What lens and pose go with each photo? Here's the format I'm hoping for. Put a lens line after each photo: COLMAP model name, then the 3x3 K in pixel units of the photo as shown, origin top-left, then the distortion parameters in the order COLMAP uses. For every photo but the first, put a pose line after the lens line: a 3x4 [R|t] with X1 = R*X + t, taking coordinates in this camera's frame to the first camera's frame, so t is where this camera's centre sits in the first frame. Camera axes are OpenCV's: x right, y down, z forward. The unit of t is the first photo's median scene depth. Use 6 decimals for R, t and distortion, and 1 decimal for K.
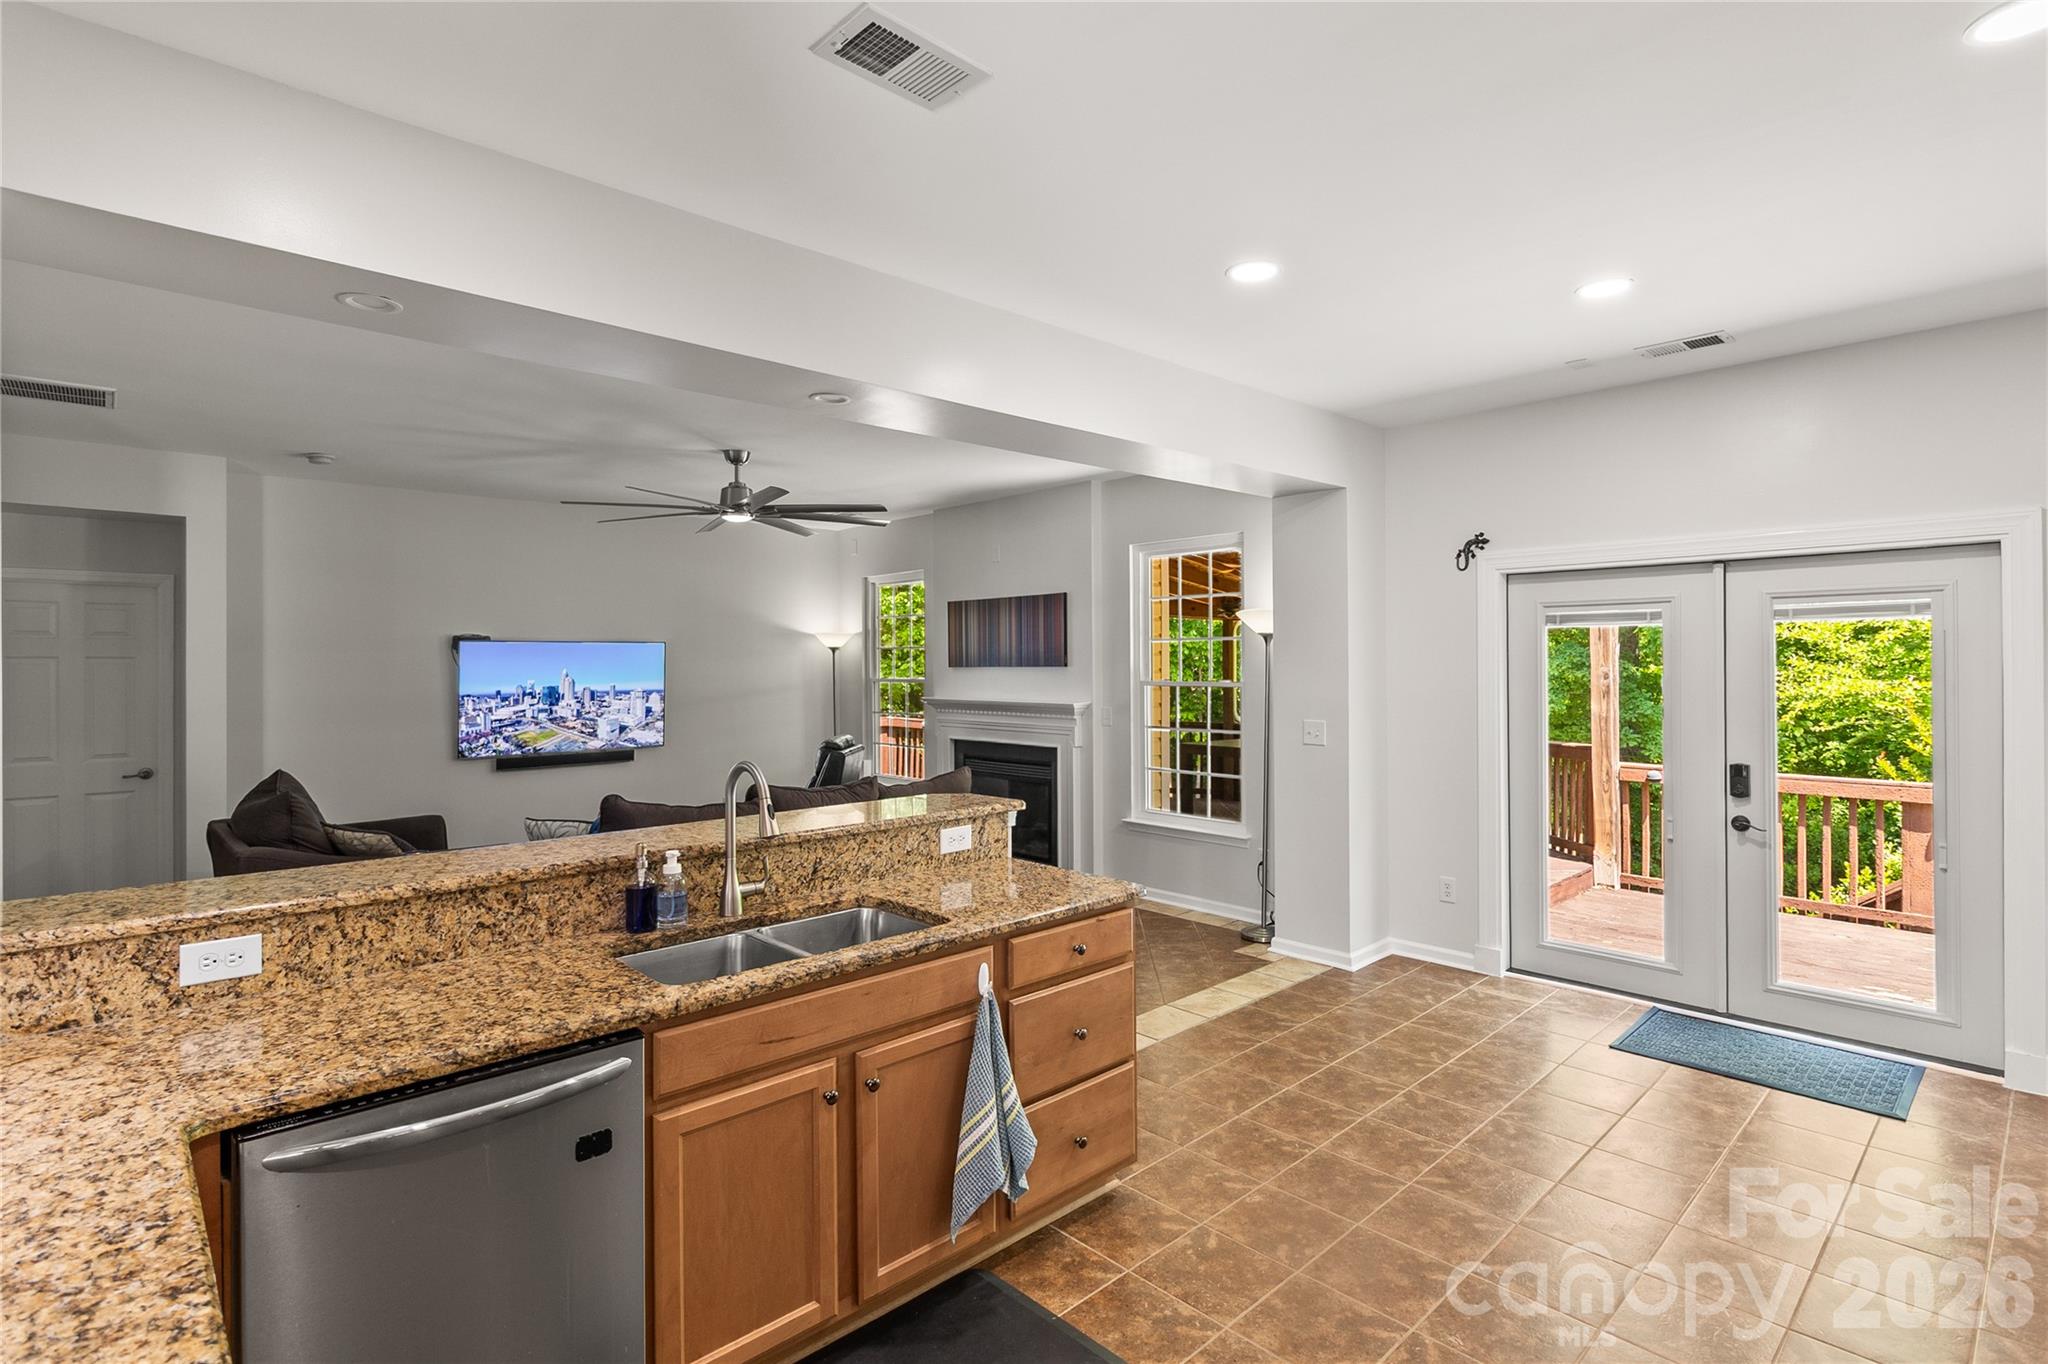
lens RADIAL K [[980.7, 0, 1024.0], [0, 980.7, 682.0], [0, 0, 1]] dist [-0.000291, -0.000050]
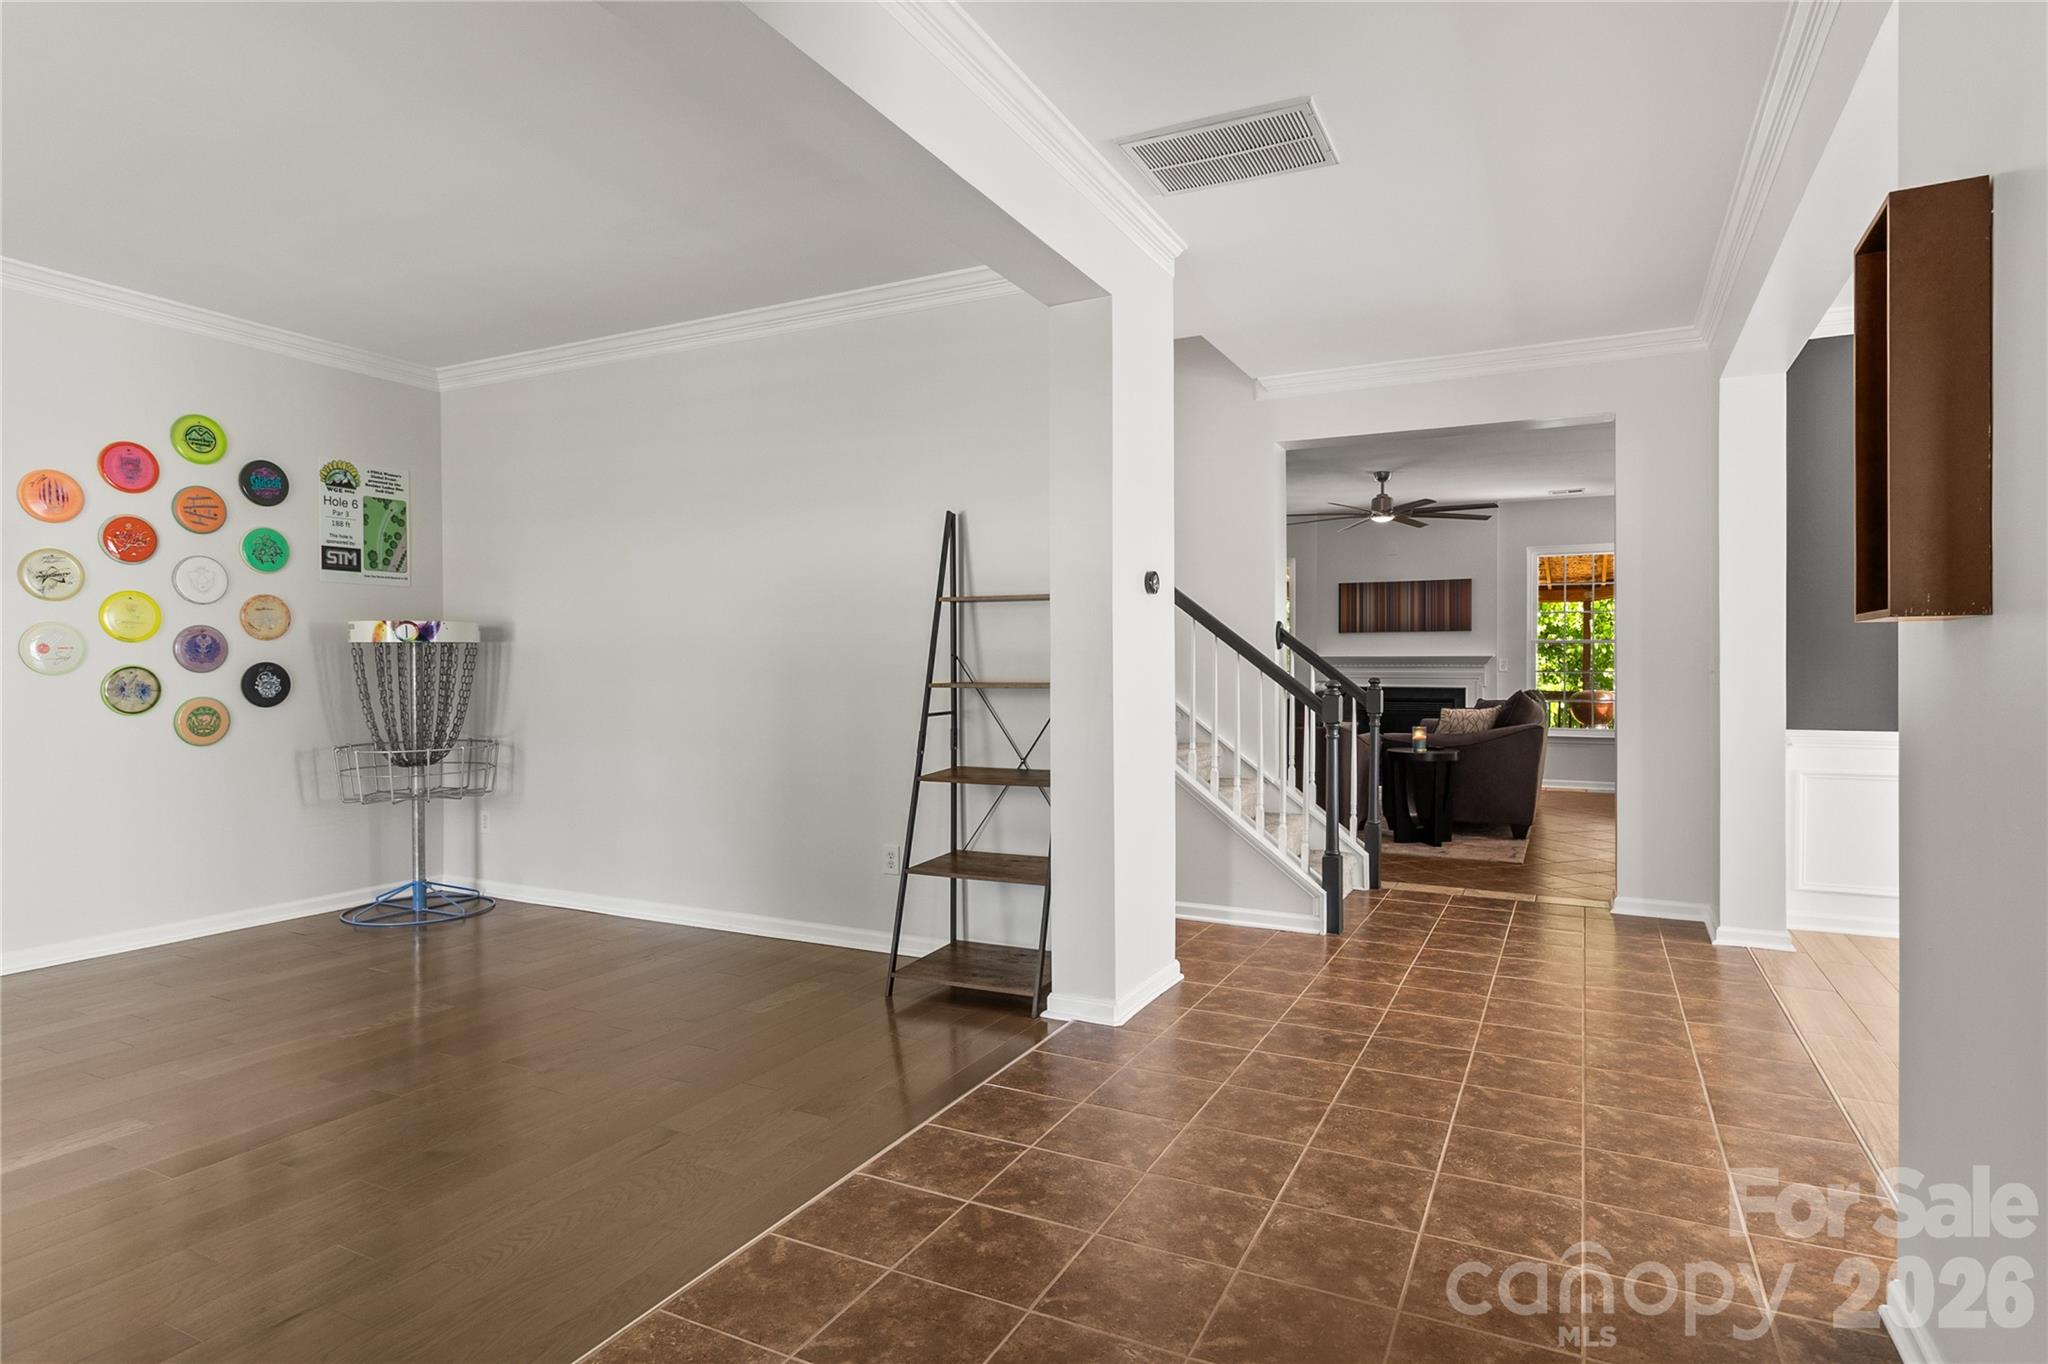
lens RADIAL K [[1092.7, 0, 1025.3], [0, 1092.7, 659.4], [0, 0, 1]] dist [-0.000008, 0.000061]
pose [[0.939875, 0.007662, 0.341433, -1.096650], [0.001323, 0.999659, -0.026073, 0.065762], [-0.341516, 0.024957, 0.939544, -0.263006]]
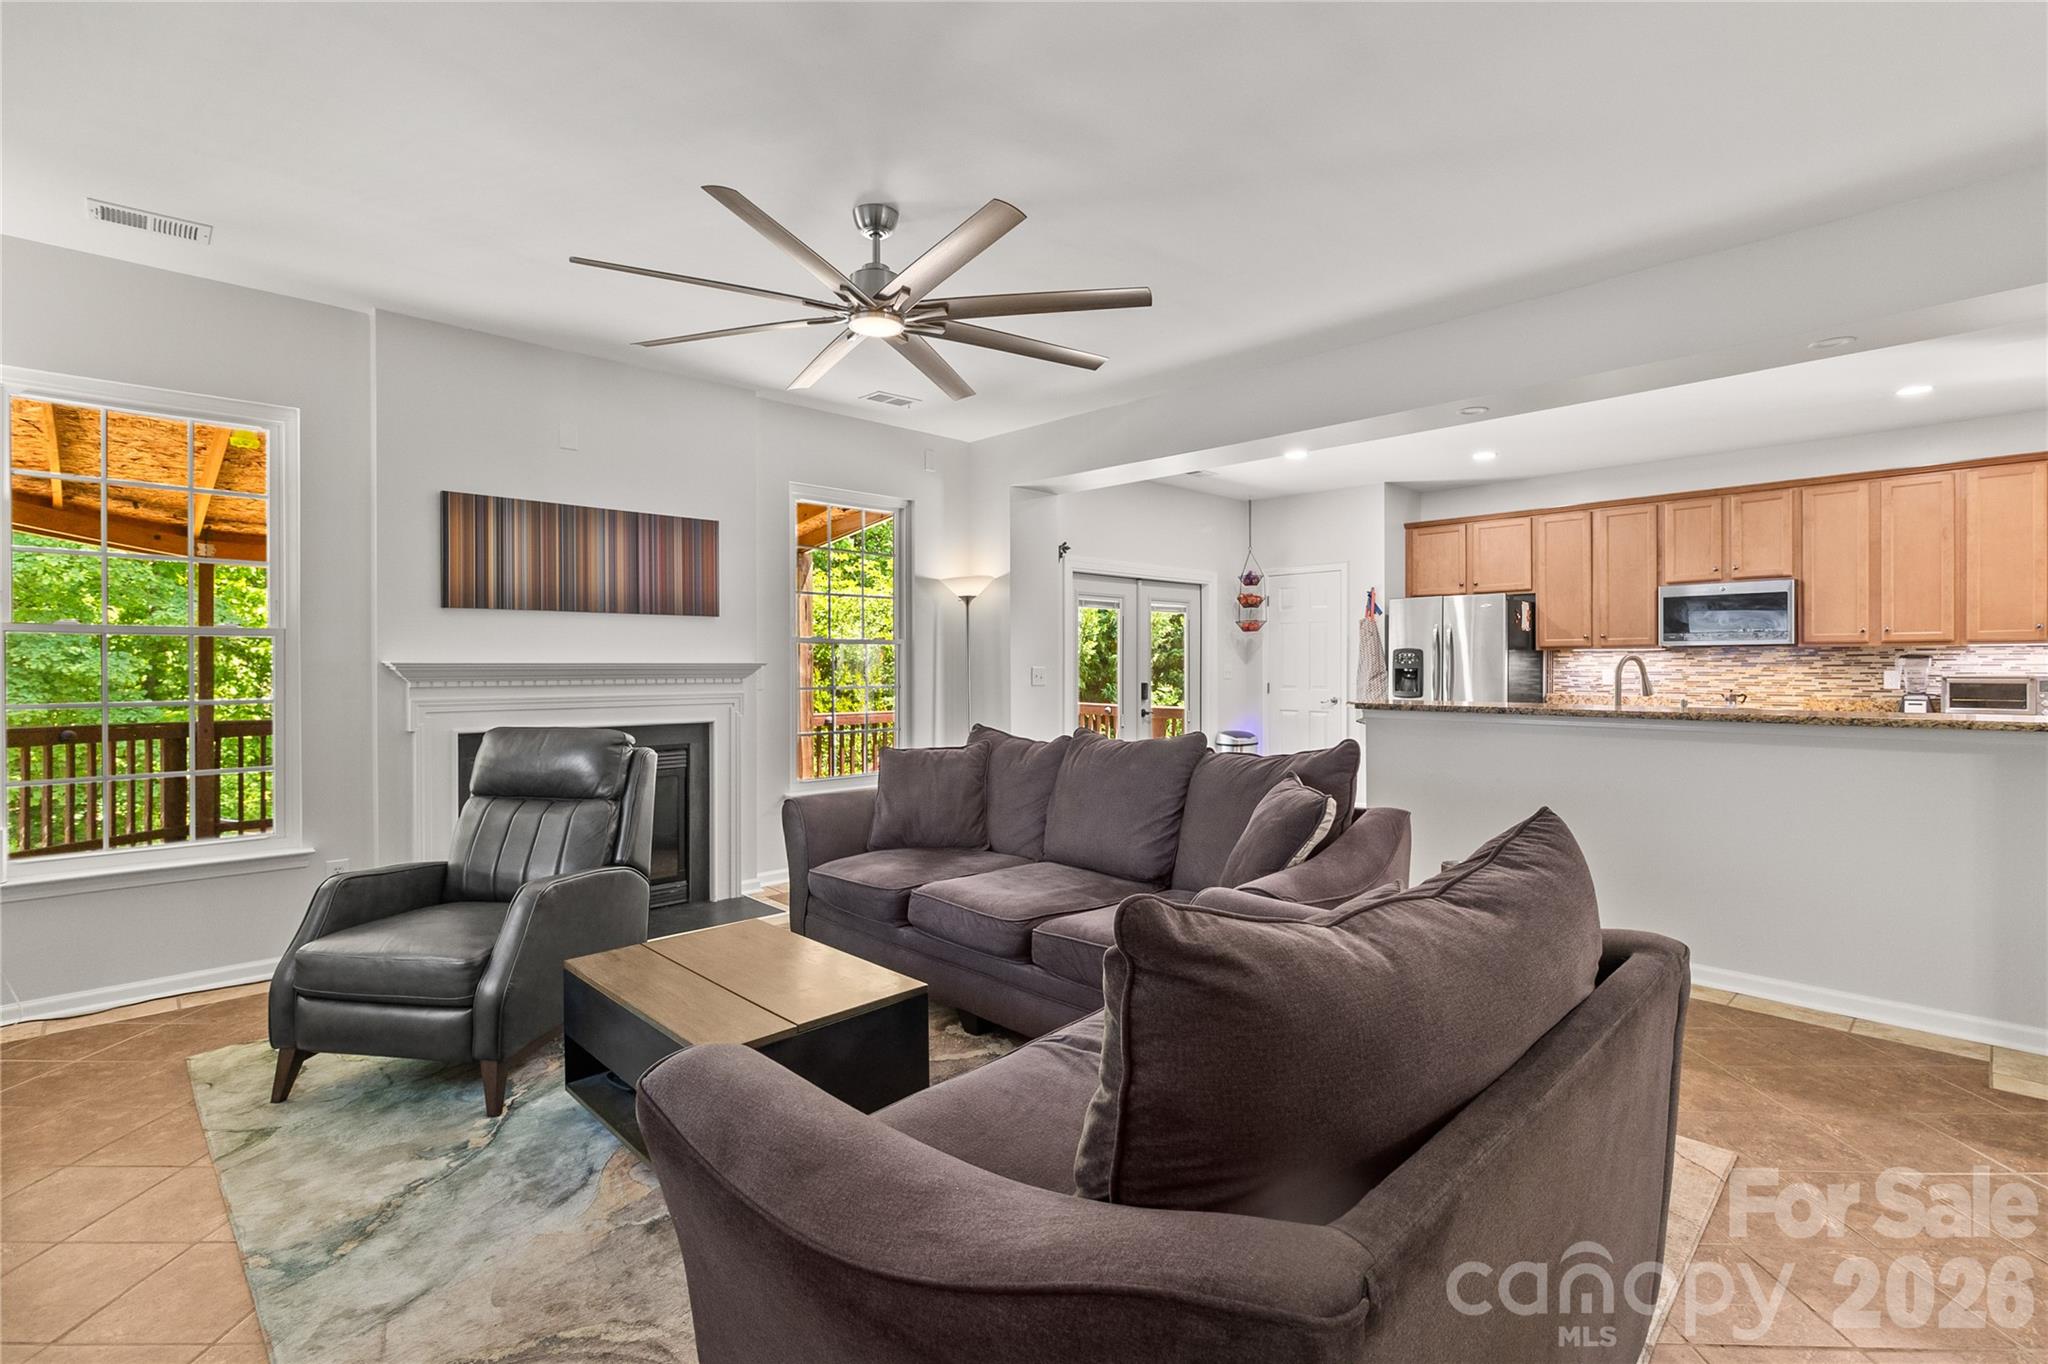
lens RADIAL K [[937.1, 0, 1039.3], [0, 937.1, 661.5], [0, 0, 1]] dist [0.000775, -0.000063]
pose [[-0.024778, 0.007064, 0.999668, -0.696721], [0.021254, 0.999753, -0.006538, 0.029726], [-0.999467, 0.021085, -0.024922, 0.760941]]
